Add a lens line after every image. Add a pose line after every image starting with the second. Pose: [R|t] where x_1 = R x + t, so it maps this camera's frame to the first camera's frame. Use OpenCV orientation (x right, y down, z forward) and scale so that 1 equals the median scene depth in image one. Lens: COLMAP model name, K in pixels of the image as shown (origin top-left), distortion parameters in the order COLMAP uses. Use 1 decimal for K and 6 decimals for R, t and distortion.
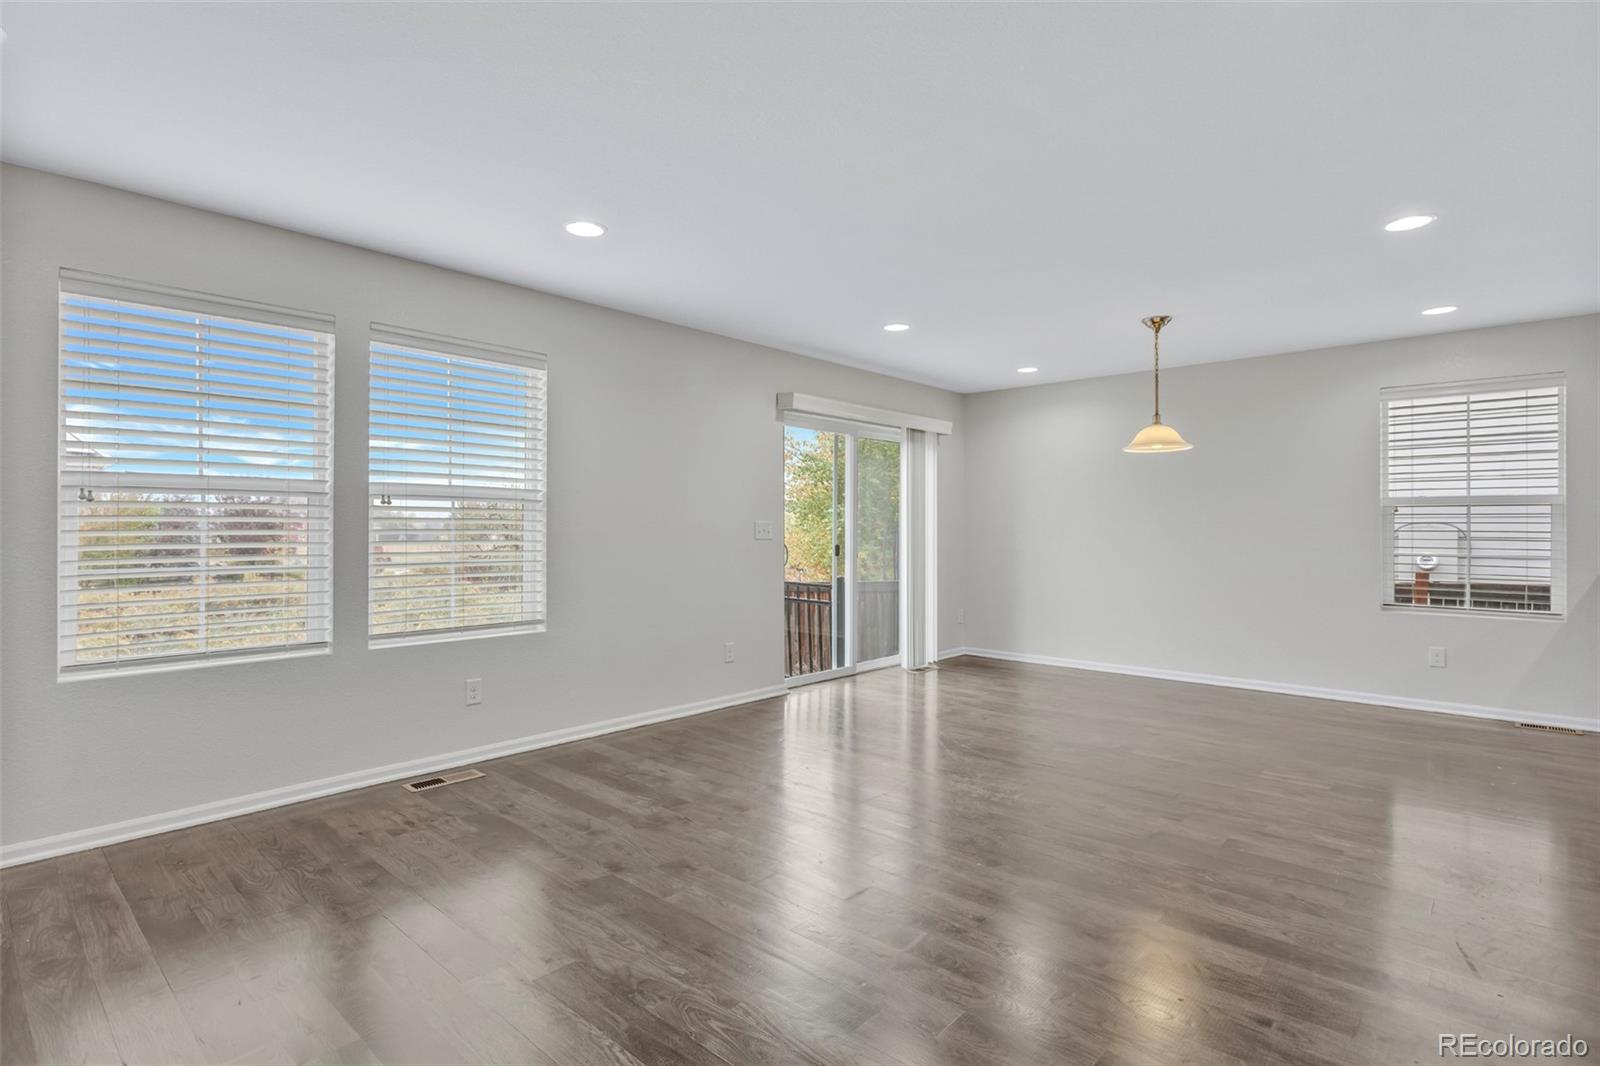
lens RADIAL K [[800.5, 0, 799.7], [0, 800.5, 538.3], [0, 0, 1]] dist [-0.011738, 0.010088]
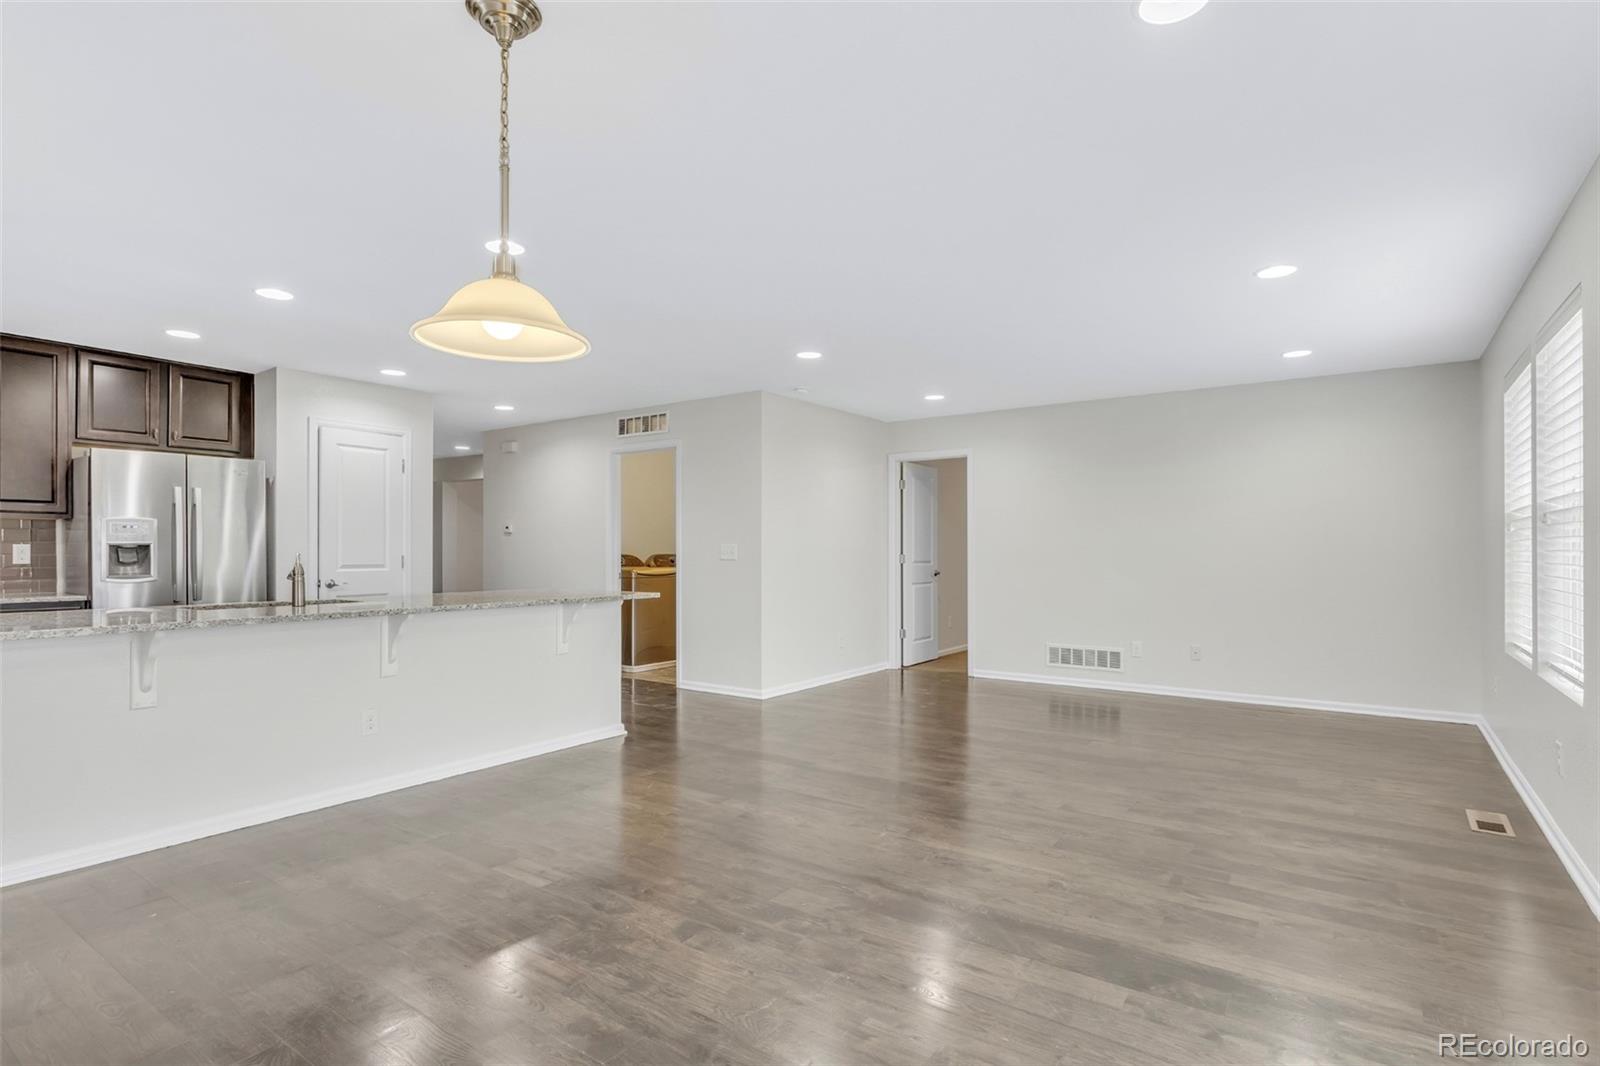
lens RADIAL K [[800.5, 0, 799.7], [0, 800.5, 538.3], [0, 0, 1]] dist [-0.011738, 0.010088]
pose [[-0.992759, -0.000009, -0.120126, 0.475635], [0.000956, 0.999968, -0.007973, -0.018154], [0.120122, -0.008031, -0.992727, 1.903433]]
